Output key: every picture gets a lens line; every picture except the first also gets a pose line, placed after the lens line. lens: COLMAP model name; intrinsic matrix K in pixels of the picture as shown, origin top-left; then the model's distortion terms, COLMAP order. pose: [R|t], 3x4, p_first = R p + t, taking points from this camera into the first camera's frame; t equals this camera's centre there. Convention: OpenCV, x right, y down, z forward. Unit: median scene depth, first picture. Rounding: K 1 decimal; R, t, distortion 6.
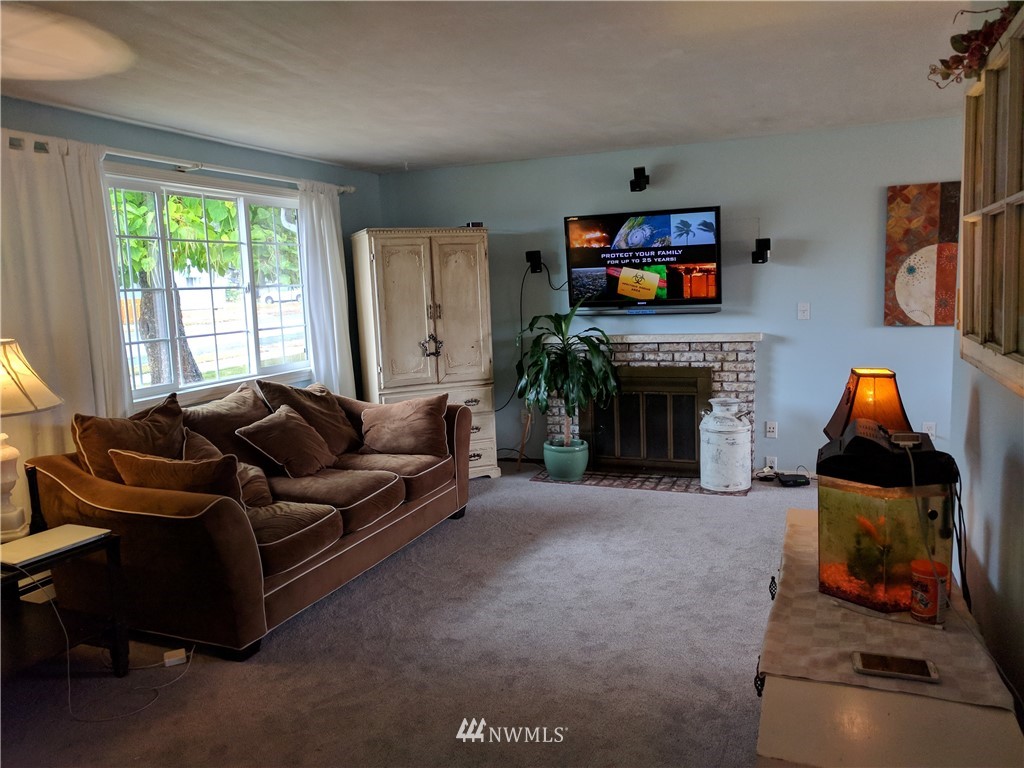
lens RADIAL K [[759.6, 0, 505.6], [0, 759.6, 383.2], [0, 0, 1]] dist [0.019476, -0.022863]
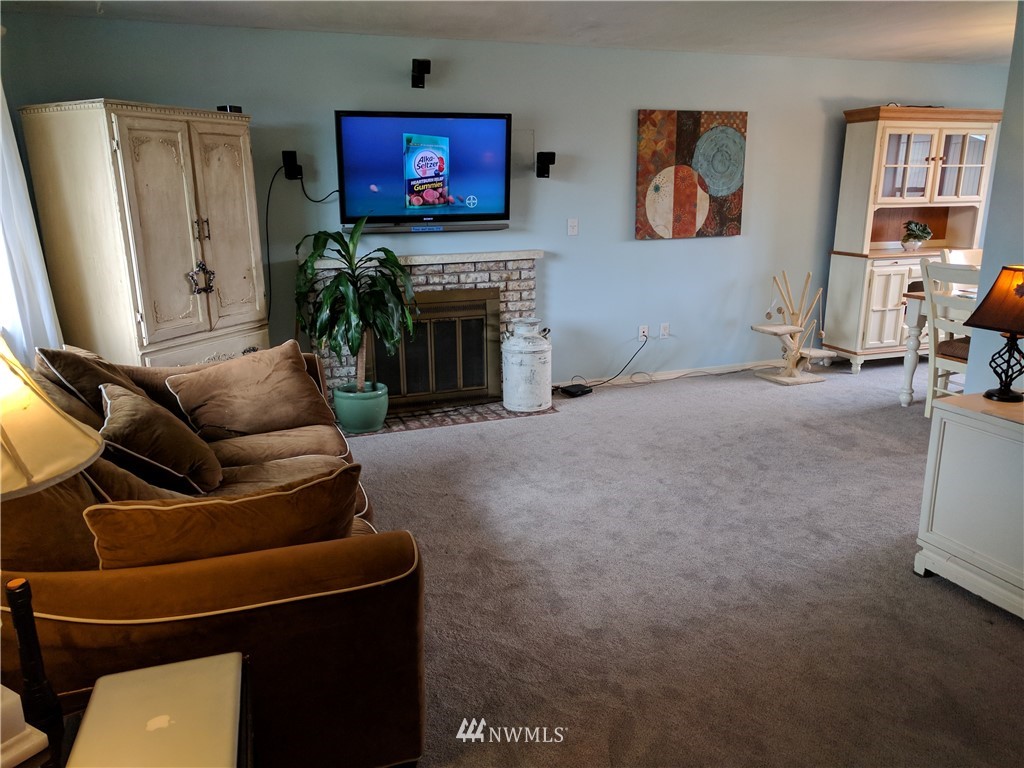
lens RADIAL K [[759.6, 0, 511.8], [0, 759.6, 384.3], [0, 0, 1]] dist [0.019476, -0.022863]
pose [[0.744953, -0.139335, 0.652404, -0.372759], [0.077232, 0.989382, 0.123117, -0.016983], [-0.662632, -0.041330, 0.747804, 0.275521]]
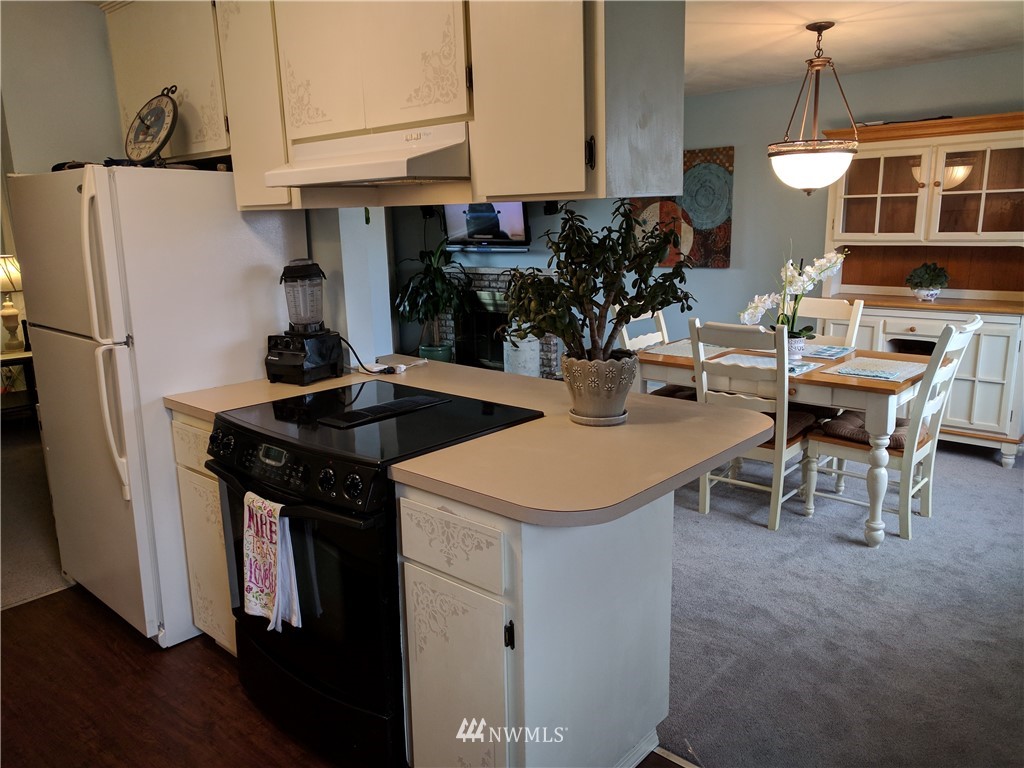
lens RADIAL K [[759.6, 0, 512.3], [0, 759.6, 387.8], [0, 0, 1]] dist [0.019476, -0.022863]
pose [[0.942404, 0.083558, -0.323872, 0.714220], [-0.052860, 0.993331, 0.102466, 0.007351], [0.330274, -0.079445, 0.940536, -0.274668]]
